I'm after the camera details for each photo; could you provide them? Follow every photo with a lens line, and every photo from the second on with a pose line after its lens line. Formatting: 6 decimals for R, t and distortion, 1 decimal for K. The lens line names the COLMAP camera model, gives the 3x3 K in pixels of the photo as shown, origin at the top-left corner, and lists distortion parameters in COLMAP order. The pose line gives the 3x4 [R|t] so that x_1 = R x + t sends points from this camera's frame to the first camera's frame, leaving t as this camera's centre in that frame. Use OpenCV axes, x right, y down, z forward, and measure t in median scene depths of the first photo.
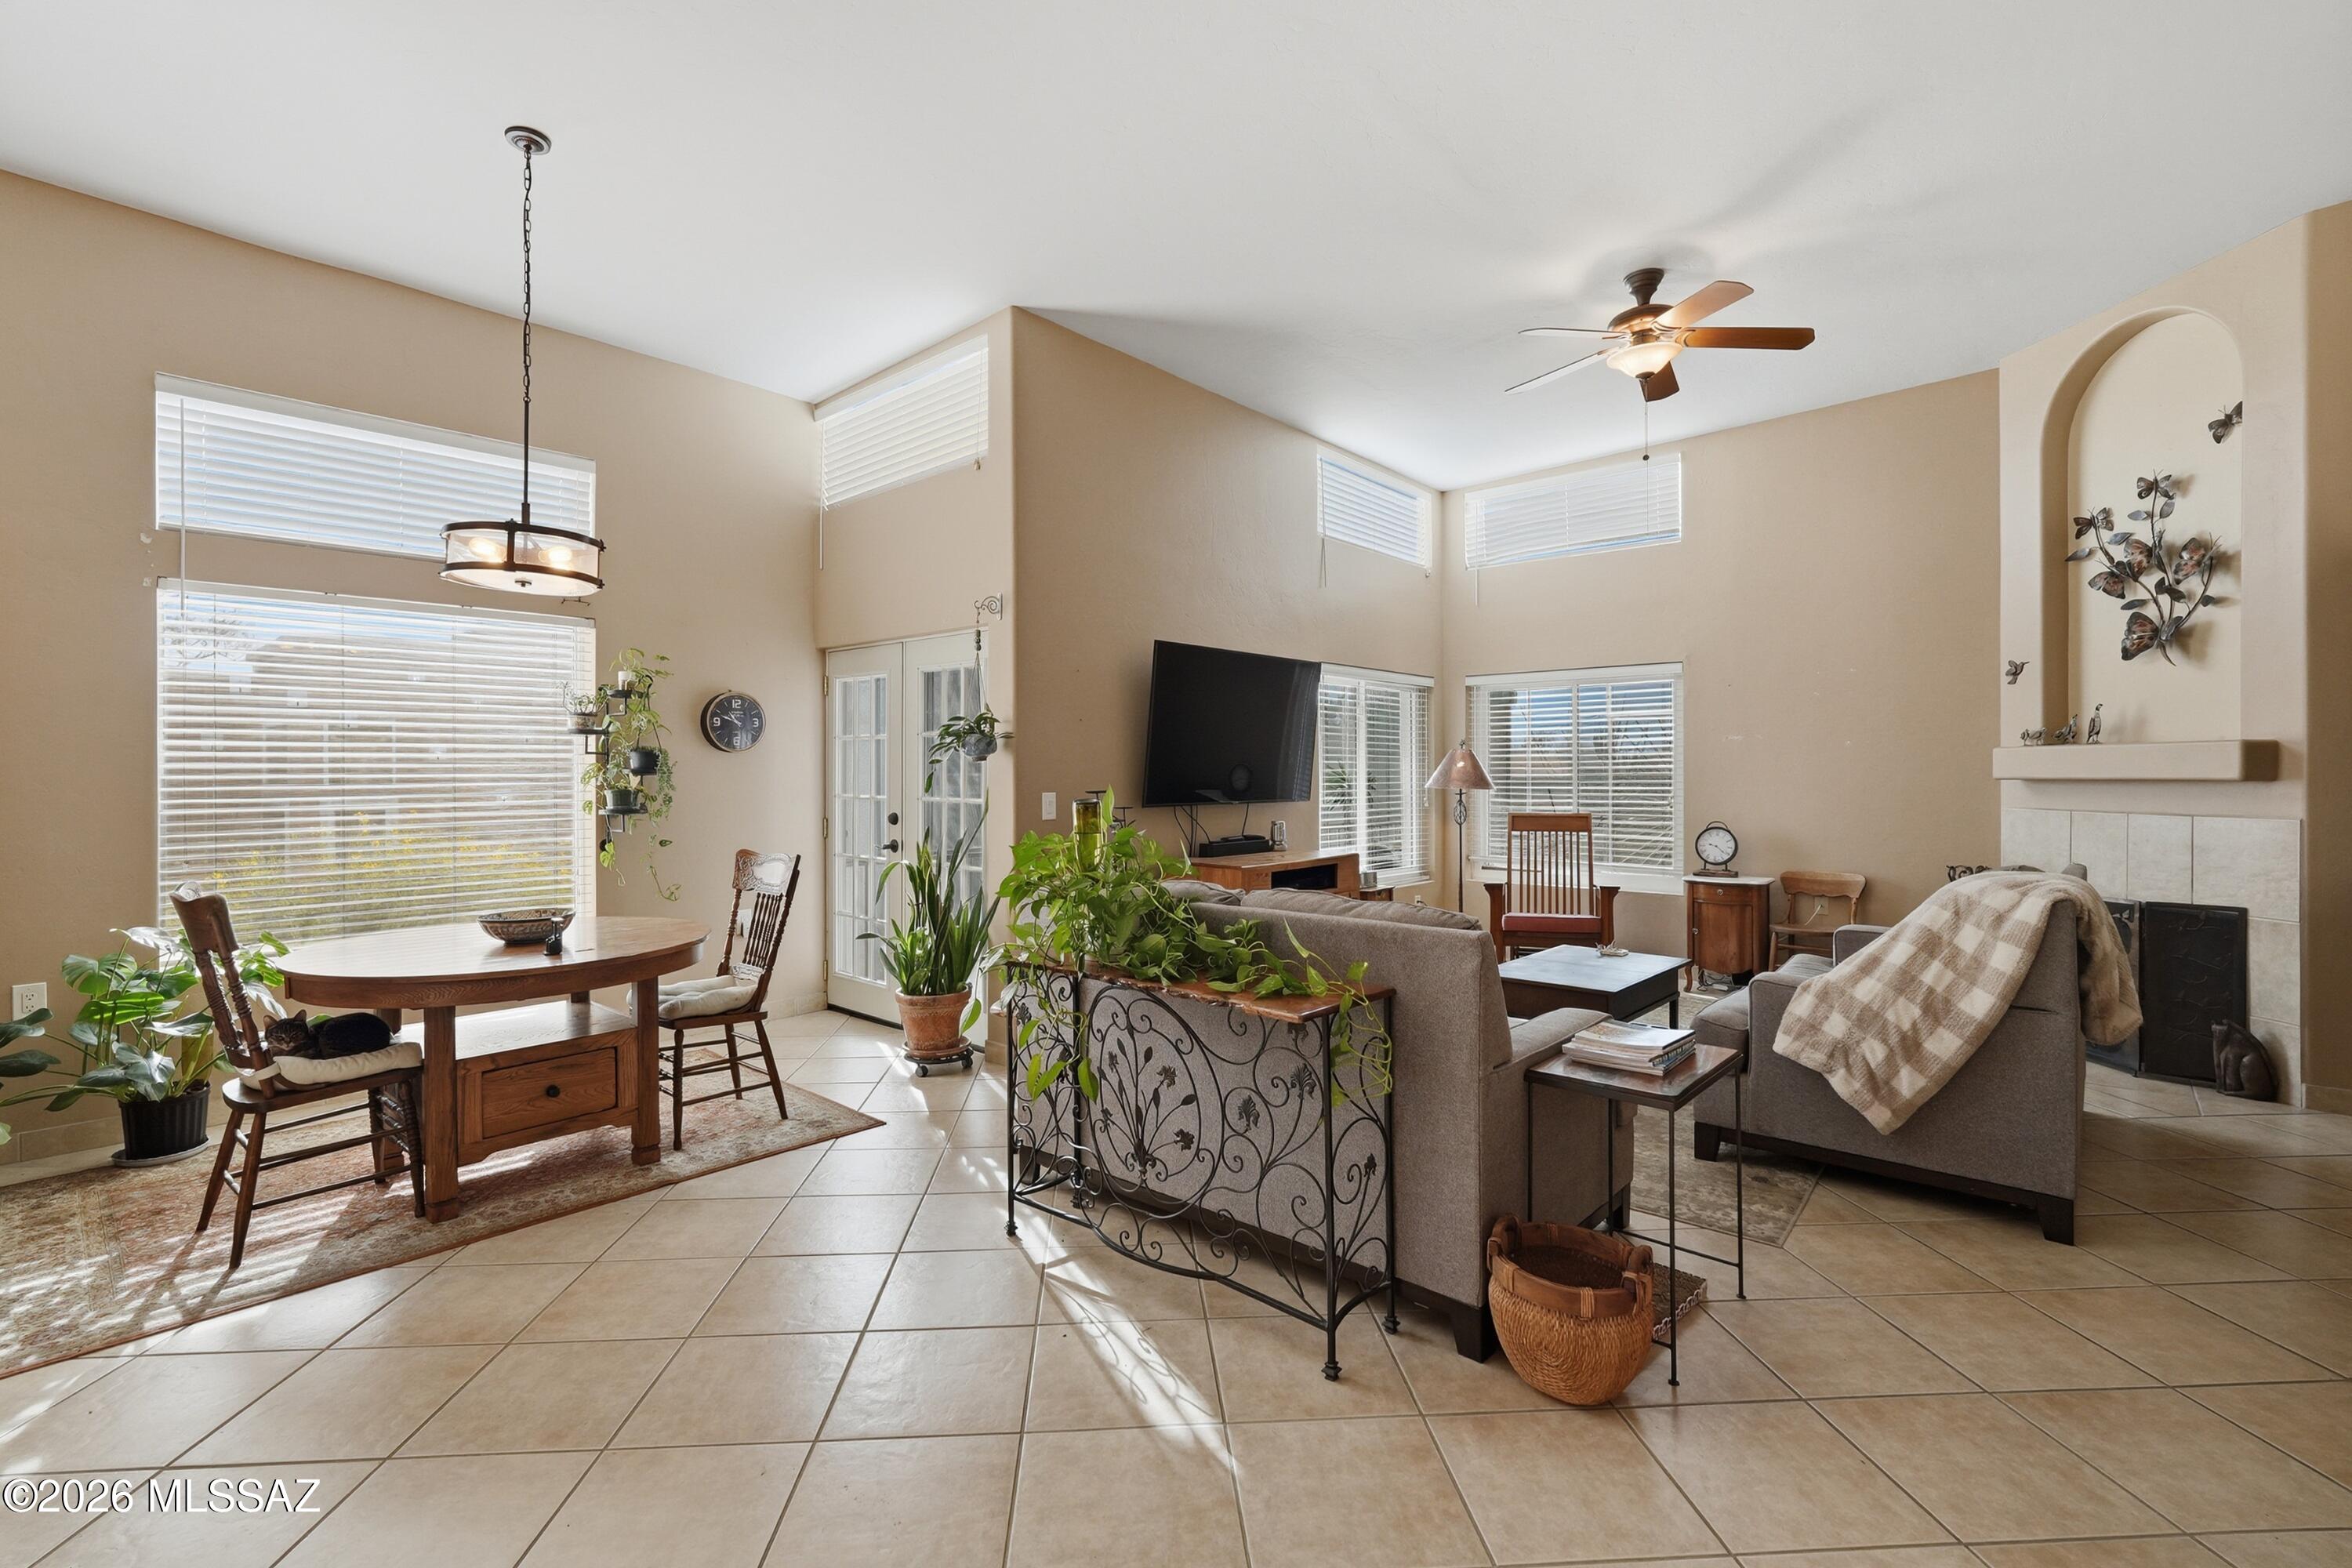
lens RADIAL K [[1047.4, 0, 1176.0], [0, 1047.4, 784.0], [0, 0, 1]] dist [-0.003135, 0.000634]
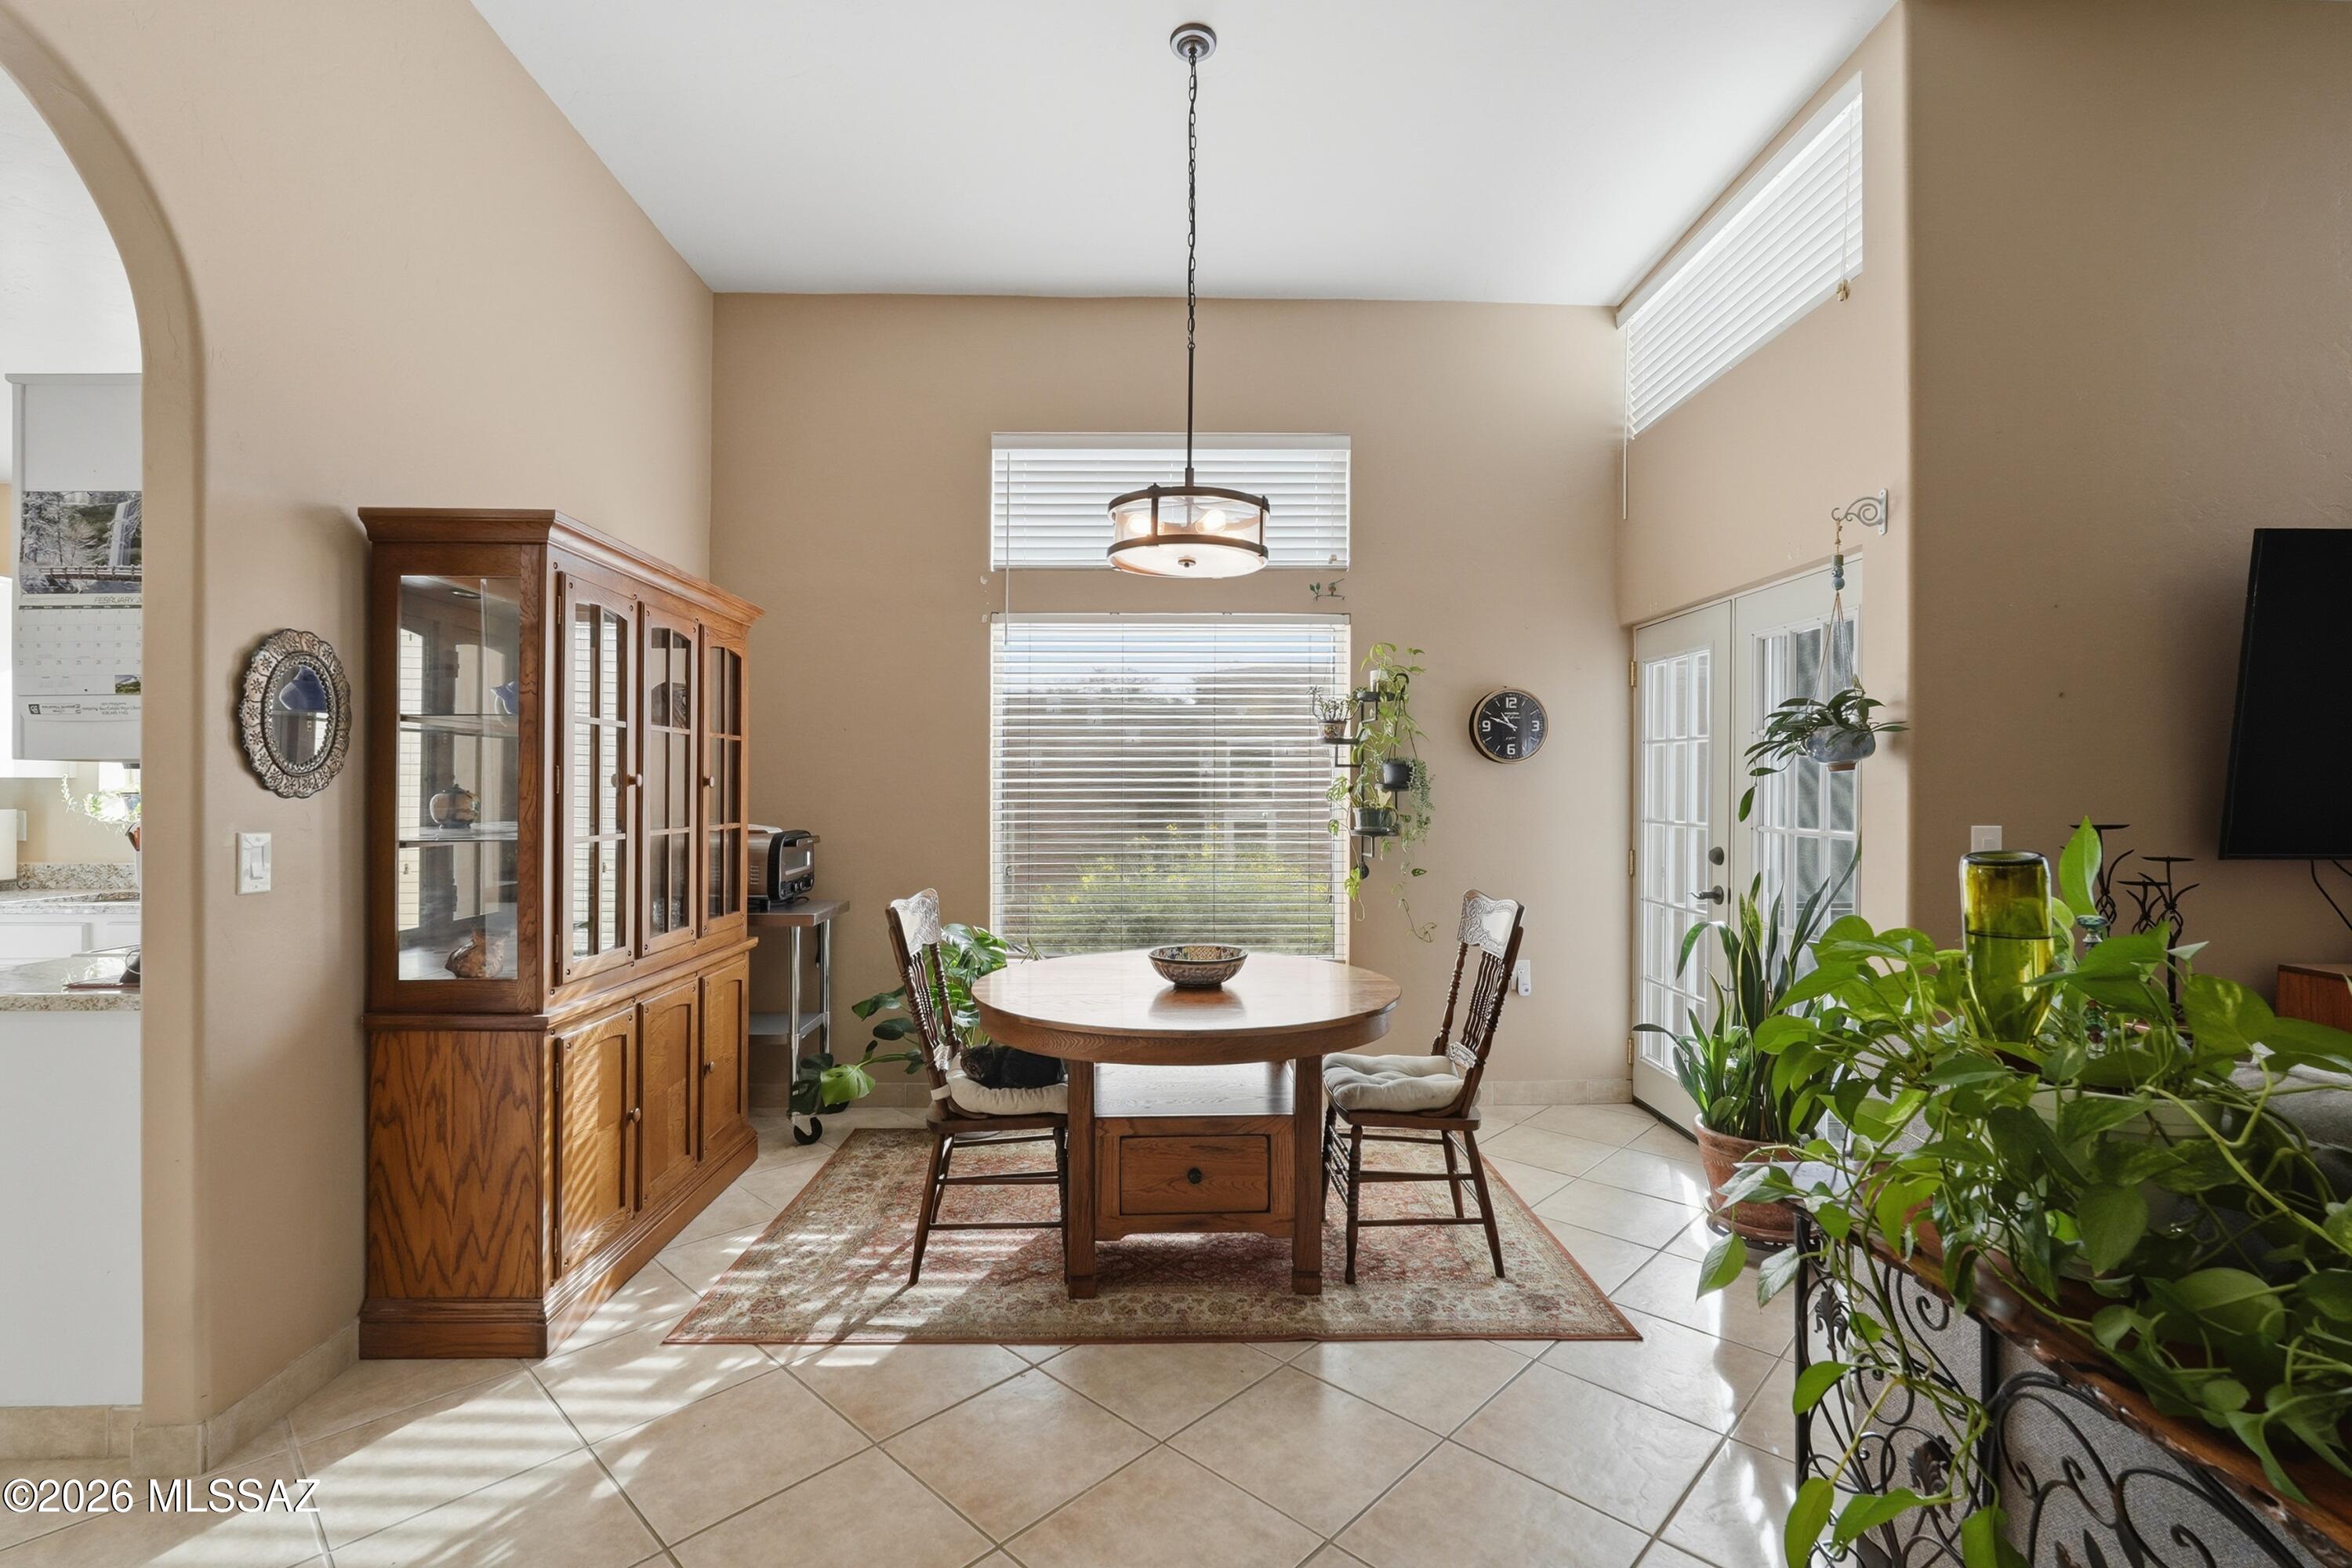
lens RADIAL K [[1068.6, 0, 1154.8], [0, 1068.6, 787.5], [0, 0, 1]] dist [-0.022632, 0.011656]
pose [[0.676562, 0.002745, -0.736380, -0.003760], [-0.013114, 0.999879, -0.008321, -0.001767], [0.736269, 0.015286, 0.676517, 0.320693]]
